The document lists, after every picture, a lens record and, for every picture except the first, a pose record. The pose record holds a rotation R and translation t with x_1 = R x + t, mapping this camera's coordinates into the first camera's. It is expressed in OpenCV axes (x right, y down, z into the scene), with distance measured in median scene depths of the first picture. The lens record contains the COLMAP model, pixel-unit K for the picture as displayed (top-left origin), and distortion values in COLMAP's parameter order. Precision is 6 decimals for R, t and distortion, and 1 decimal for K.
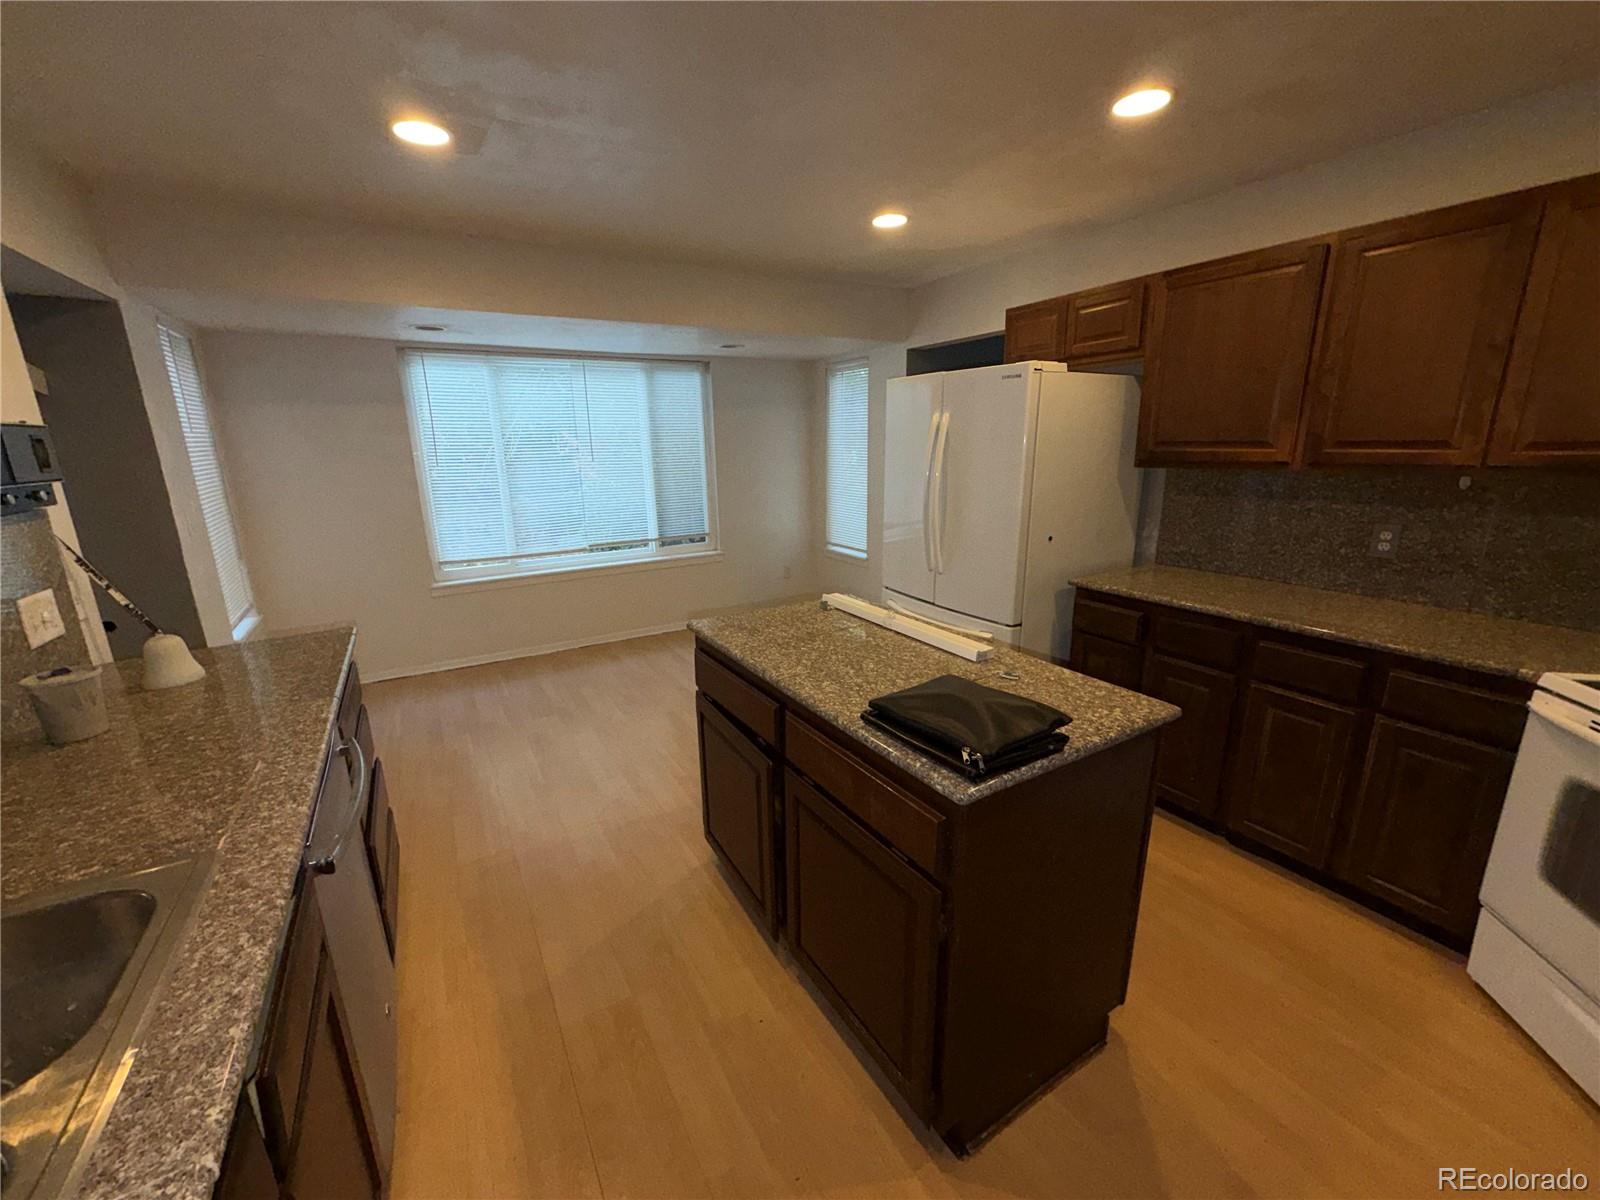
lens RADIAL K [[636.8, 0, 802.4], [0, 636.8, 596.1], [0, 0, 1]] dist [0.001037, 0.001268]
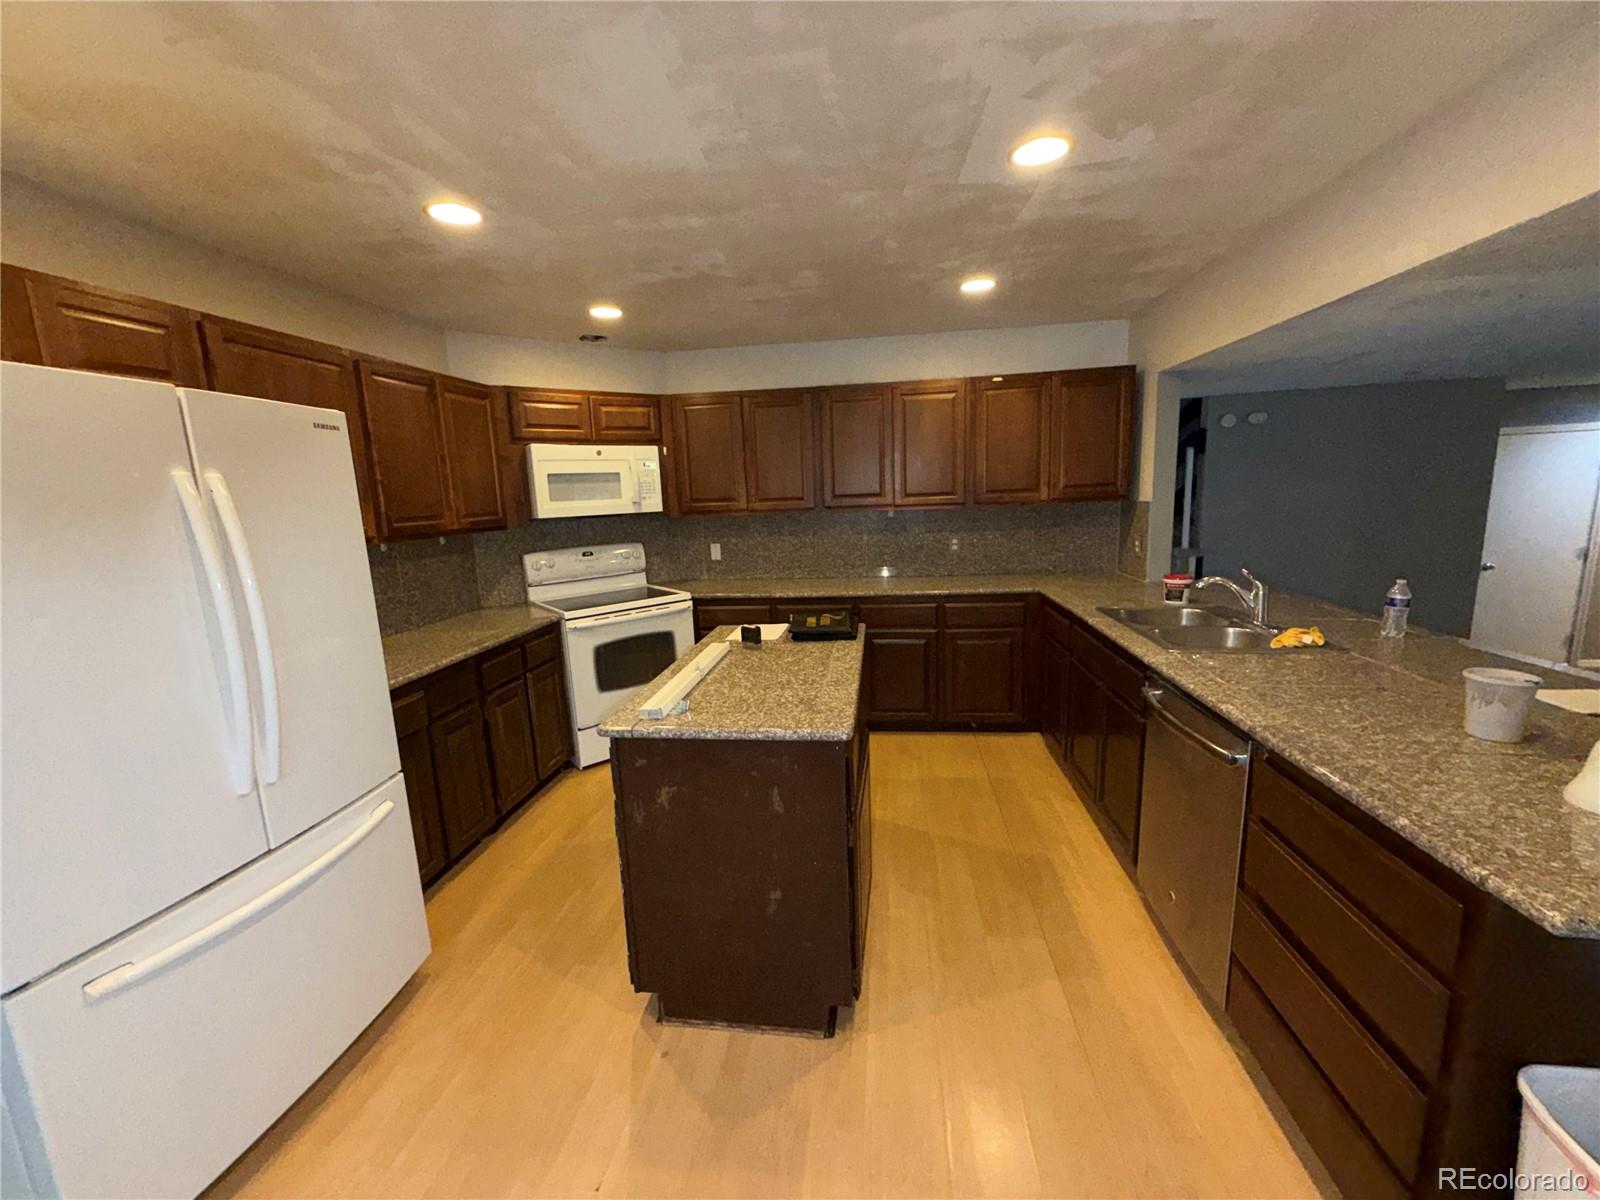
lens RADIAL K [[636.8, 0, 799.7], [0, 636.8, 601.4], [0, 0, 1]] dist [0.001037, 0.001268]
pose [[-0.785629, -0.057043, 0.616063, -0.635527], [0.207046, 0.914090, 0.348672, -0.401428], [-0.583026, 0.401480, -0.706324, 1.638103]]
